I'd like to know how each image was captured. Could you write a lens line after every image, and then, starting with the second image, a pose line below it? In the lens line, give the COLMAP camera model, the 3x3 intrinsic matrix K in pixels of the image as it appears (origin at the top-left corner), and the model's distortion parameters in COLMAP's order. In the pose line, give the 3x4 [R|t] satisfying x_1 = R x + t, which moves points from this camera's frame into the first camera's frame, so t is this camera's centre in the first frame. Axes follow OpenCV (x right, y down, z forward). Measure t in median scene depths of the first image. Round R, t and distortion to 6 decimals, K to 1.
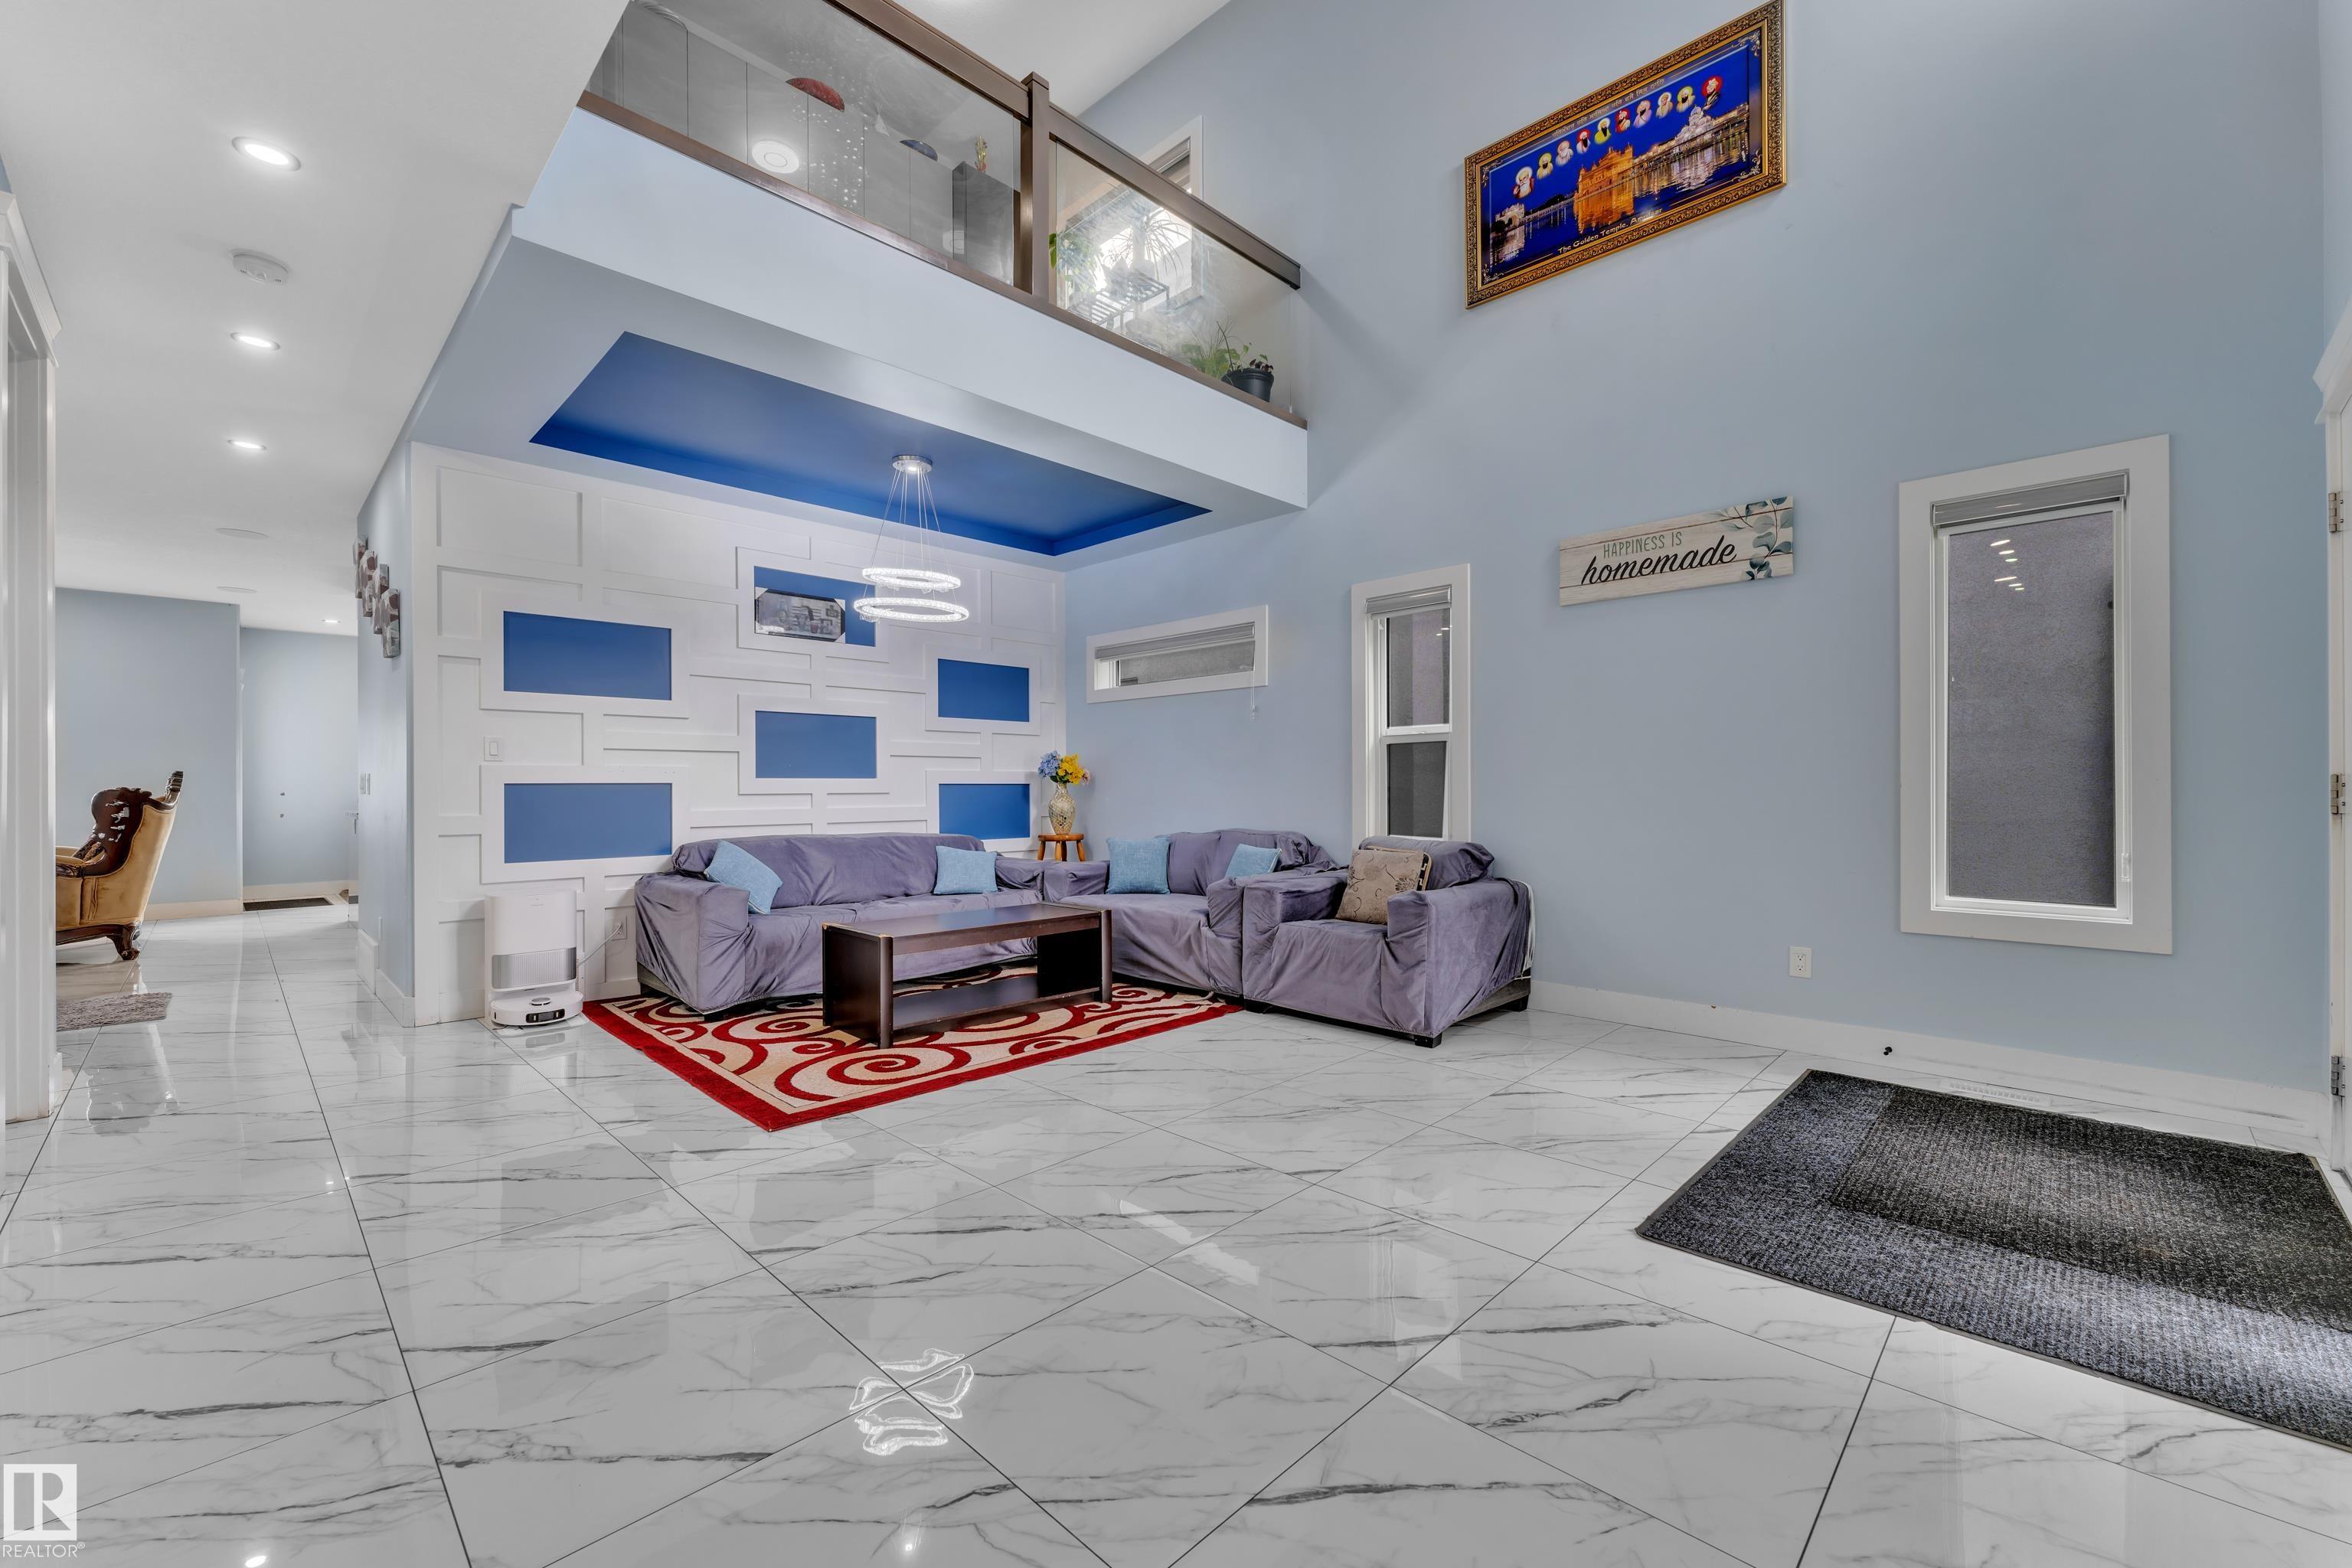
lens RADIAL K [[939.5, 0, 1172.9], [0, 939.5, 785.1], [0, 0, 1]] dist [0.000619, -0.000135]
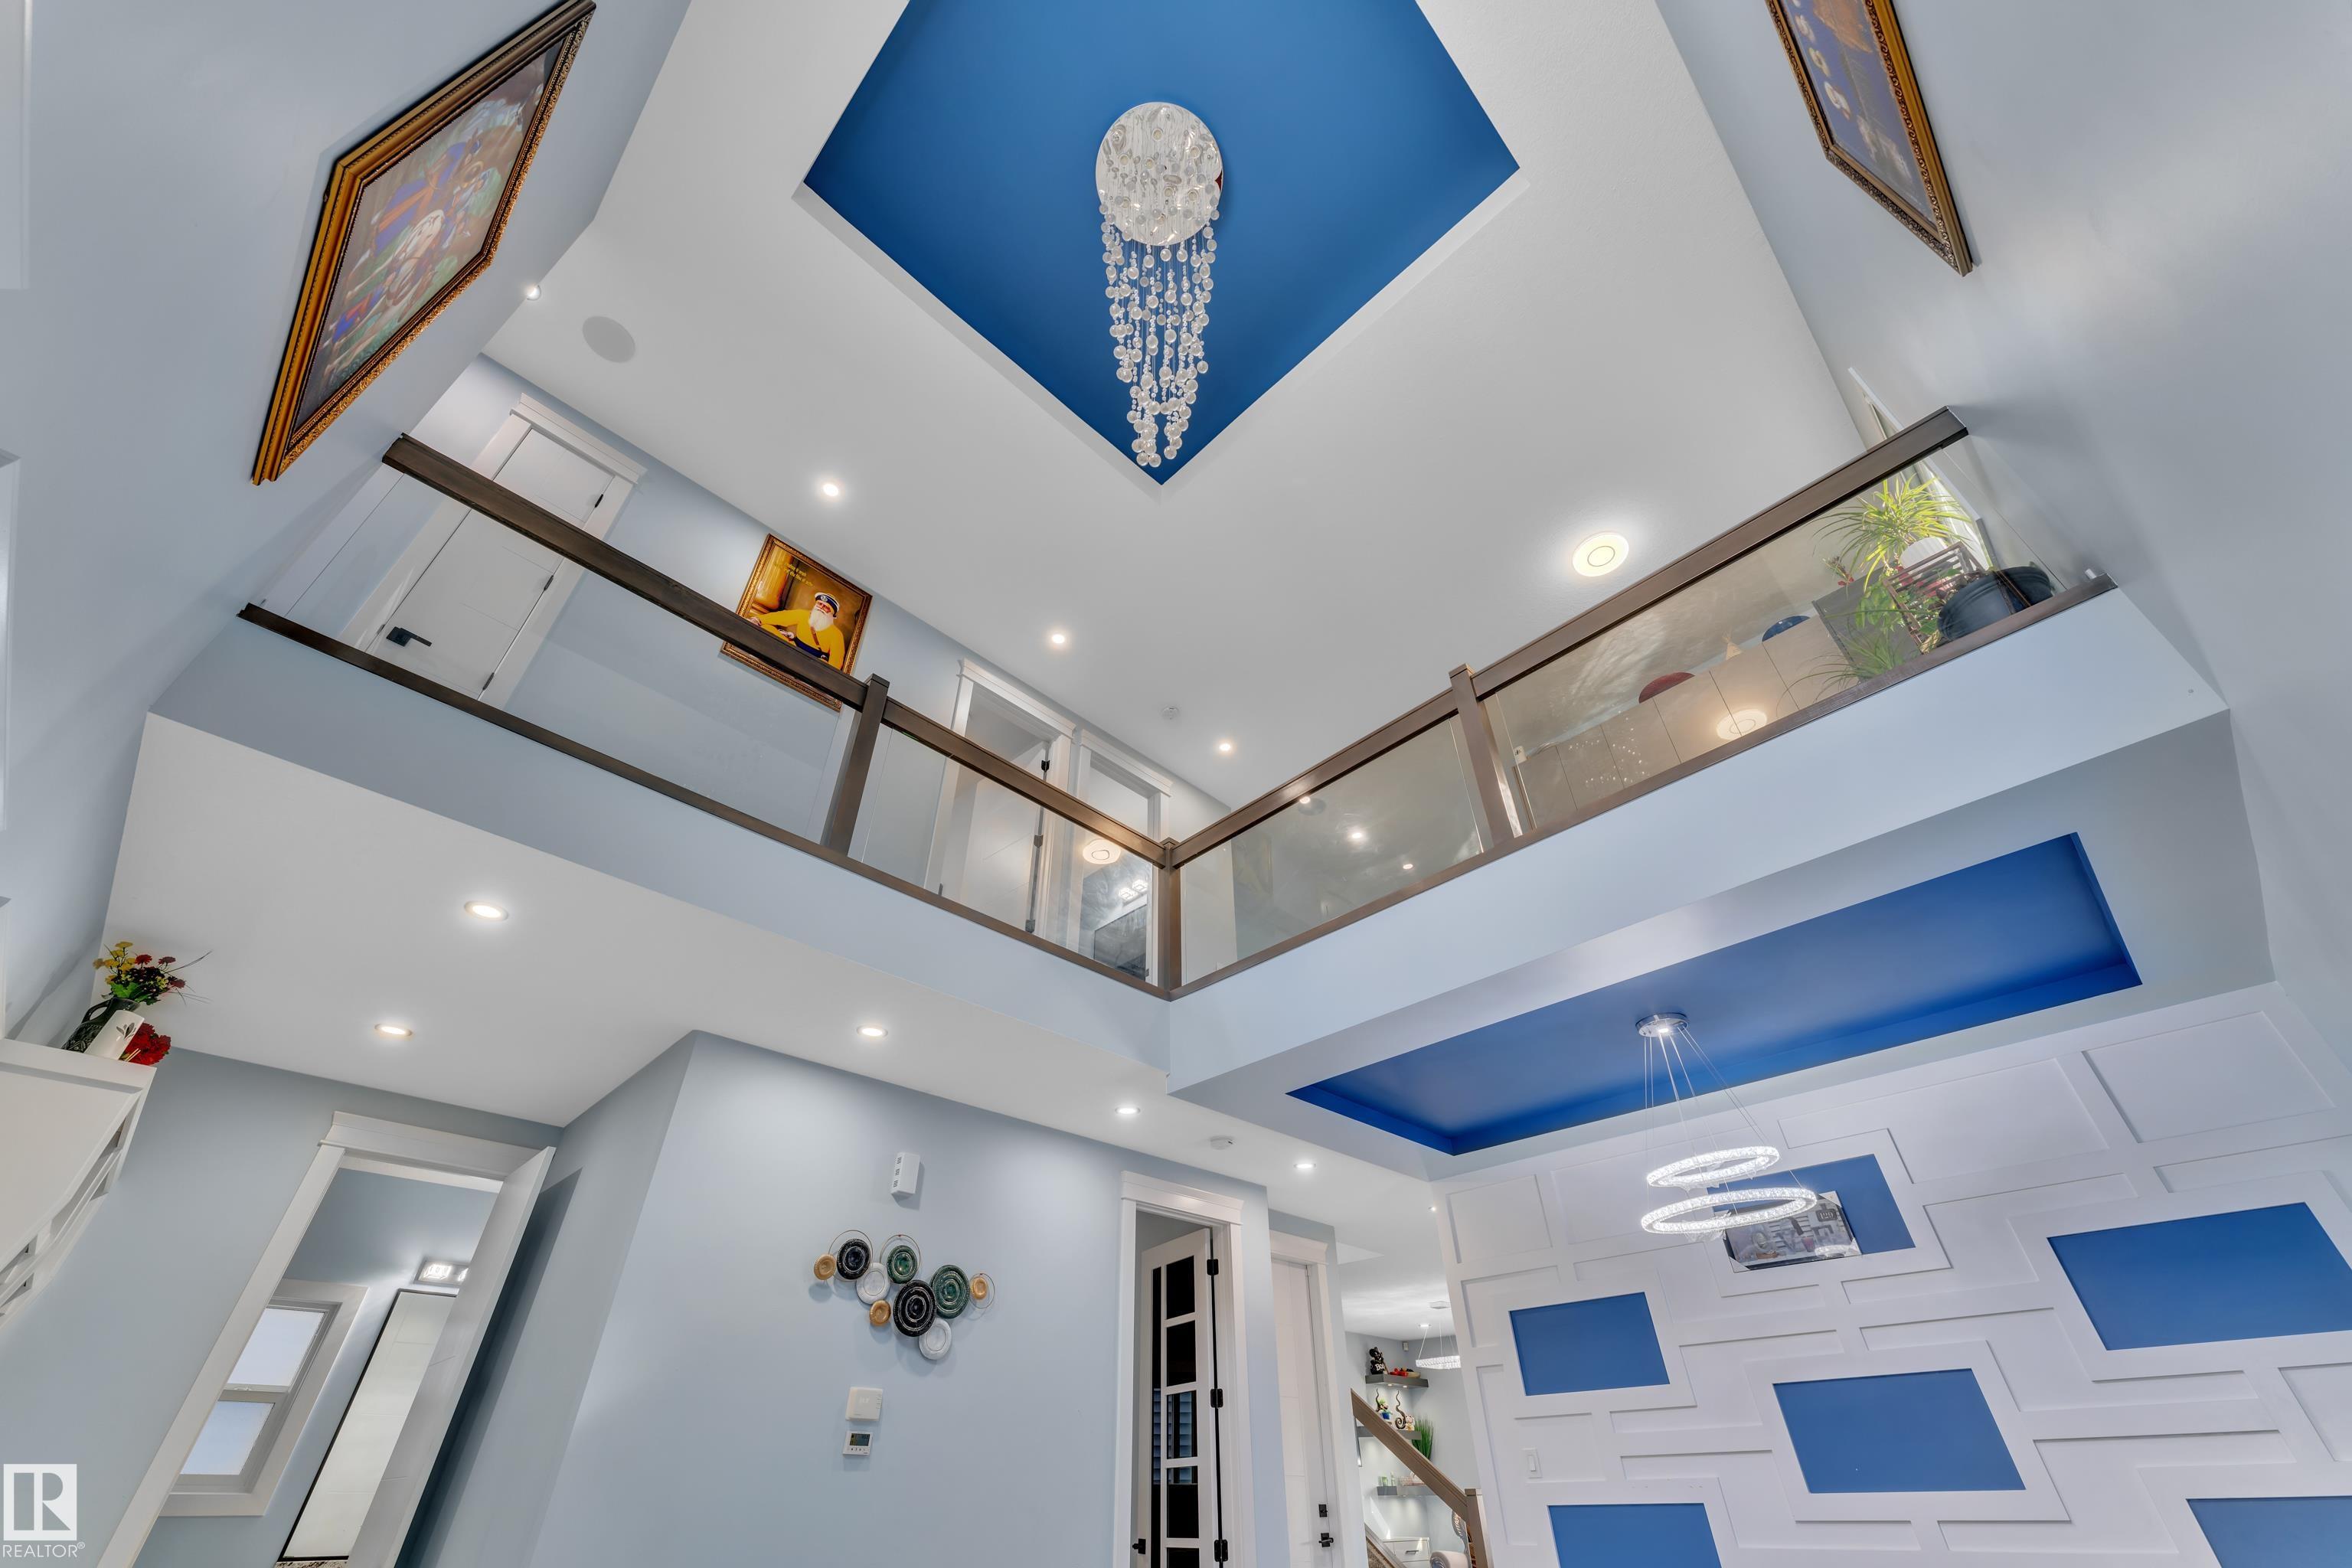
lens RADIAL K [[939.5, 0, 1172.9], [0, 939.5, 785.1], [0, 0, 1]] dist [0.000619, -0.000135]
pose [[-0.005161, -0.606579, -0.795007, 0.608794], [0.013125, 0.794908, -0.606588, -0.010637], [0.999901, -0.013565, 0.003859, 0.658194]]
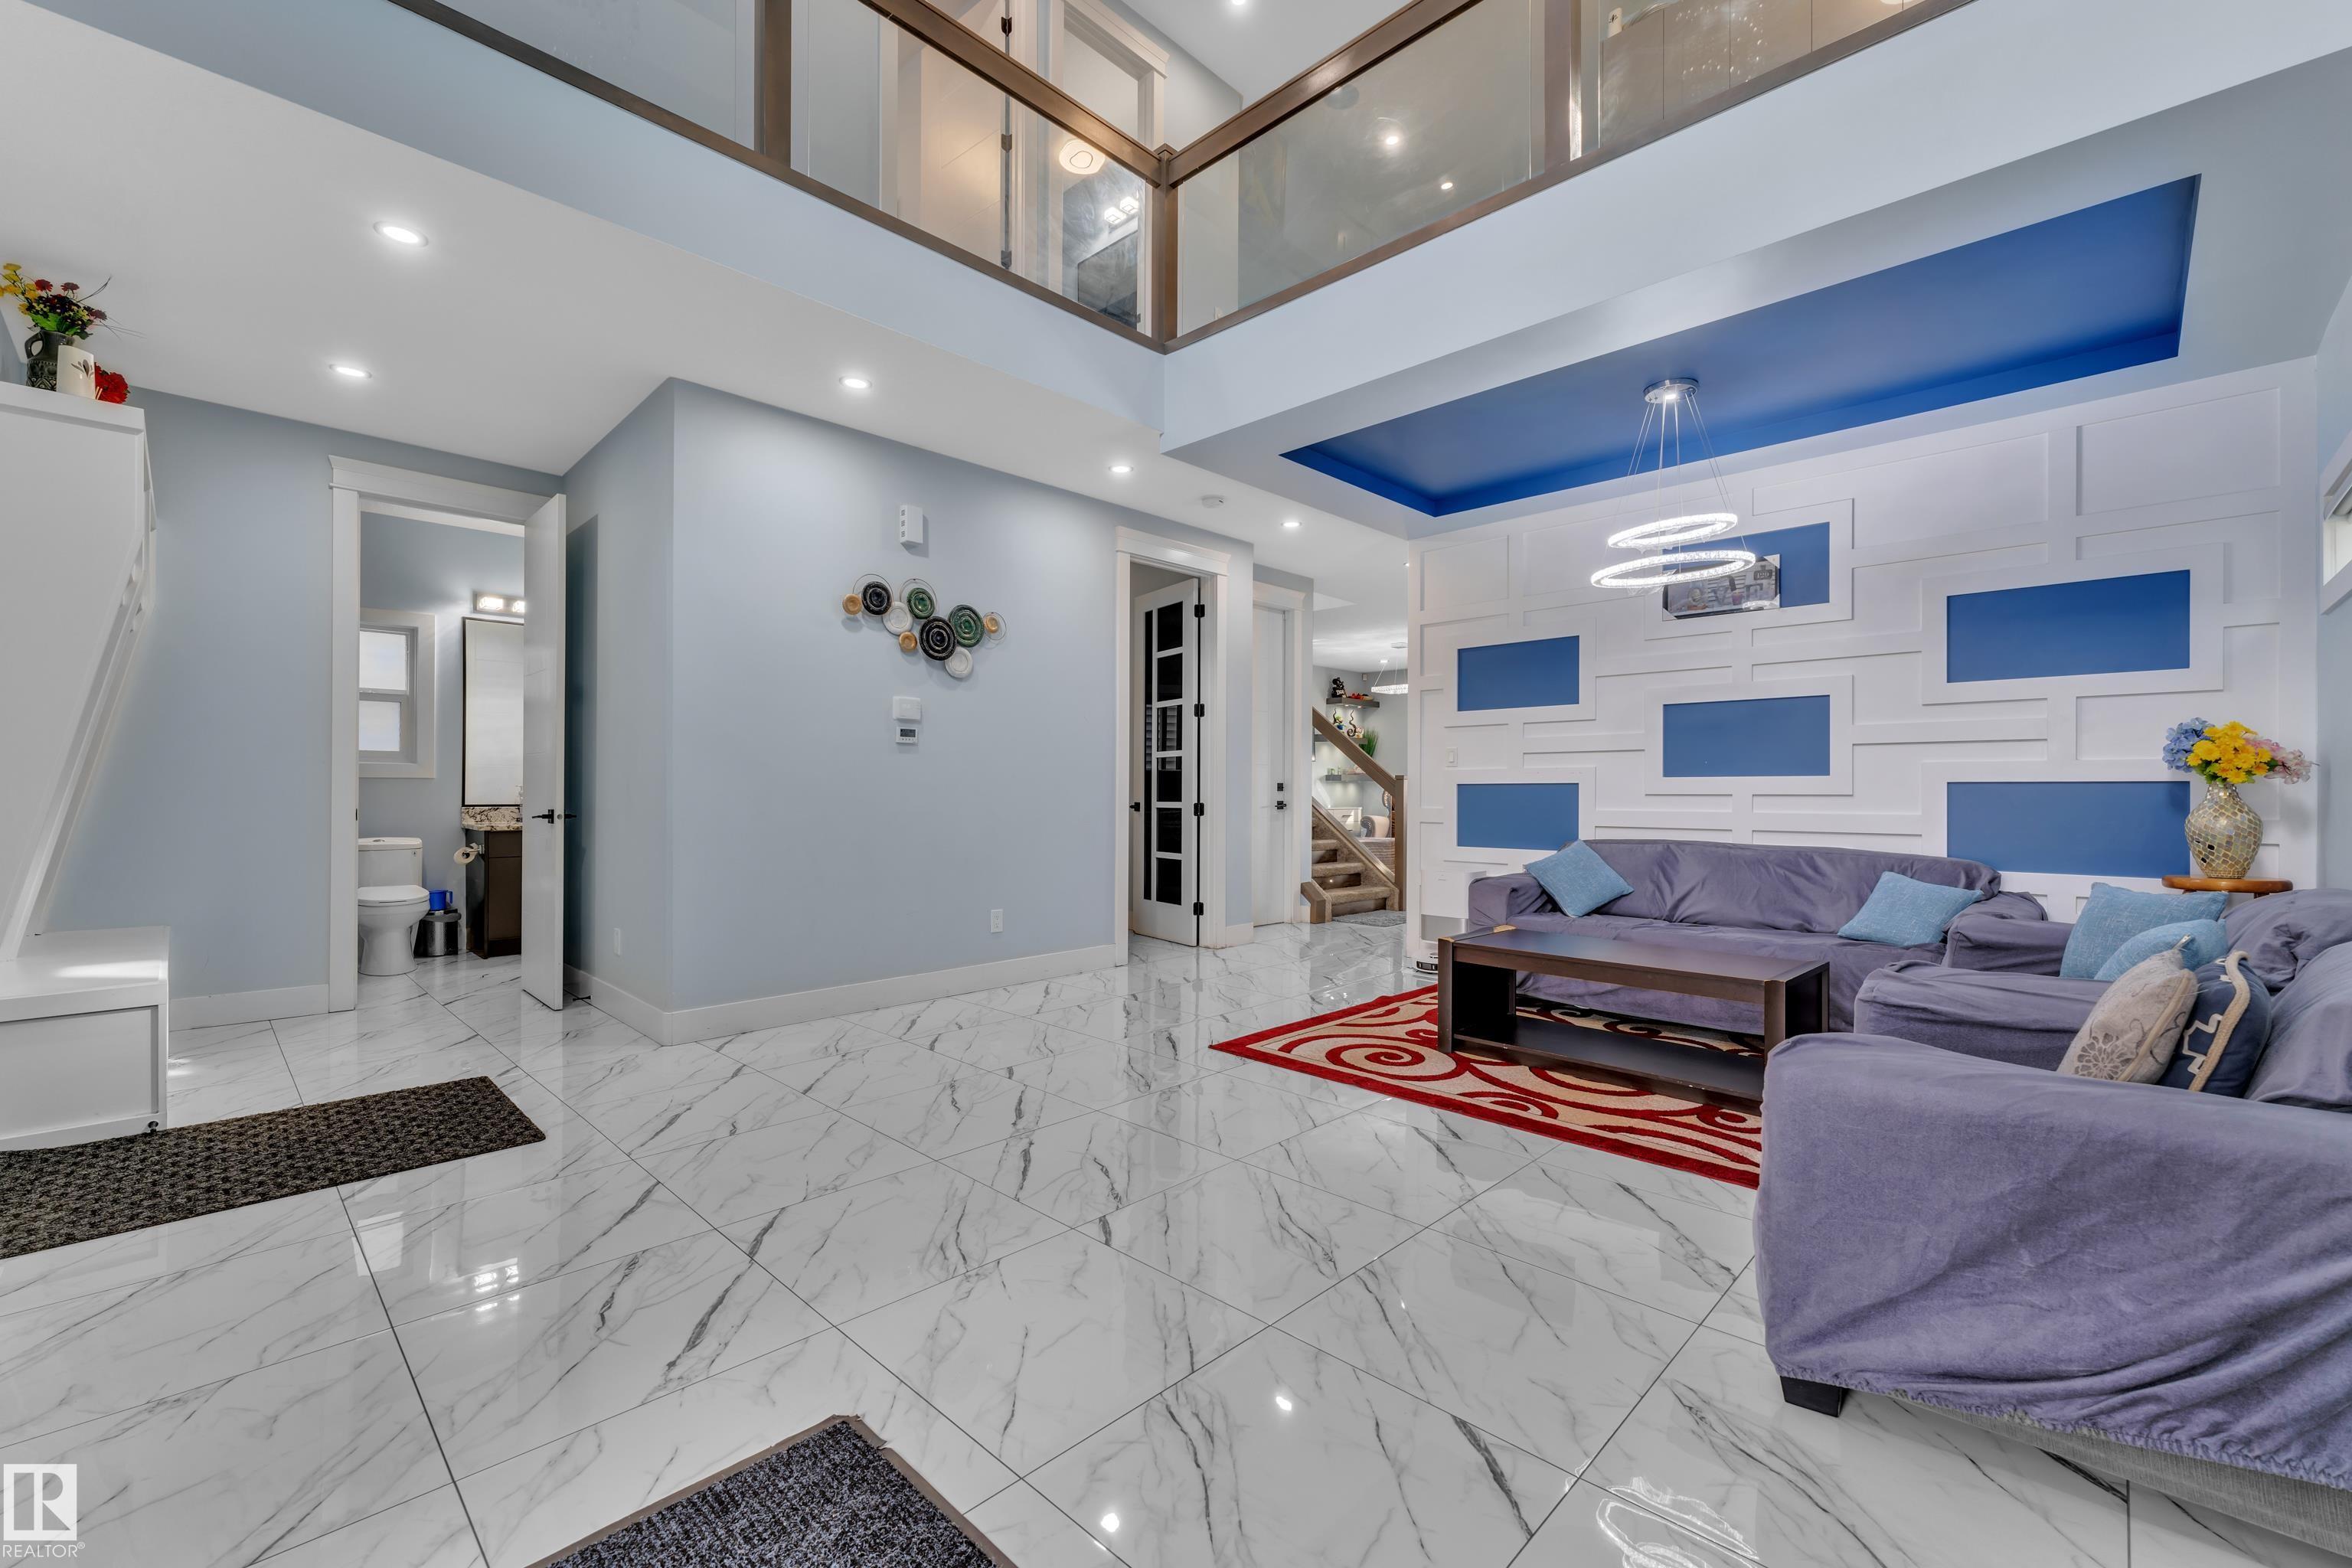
lens RADIAL K [[964.0, 0, 1176.0], [0, 964.0, 784.0], [0, 0, 1]] dist [0.003815, -0.000556]
pose [[0.012625, -0.001835, -0.999919, 0.647746], [0.001720, 0.999997, -0.001814, 0.000147], [0.999919, -0.001697, 0.012628, 0.653641]]
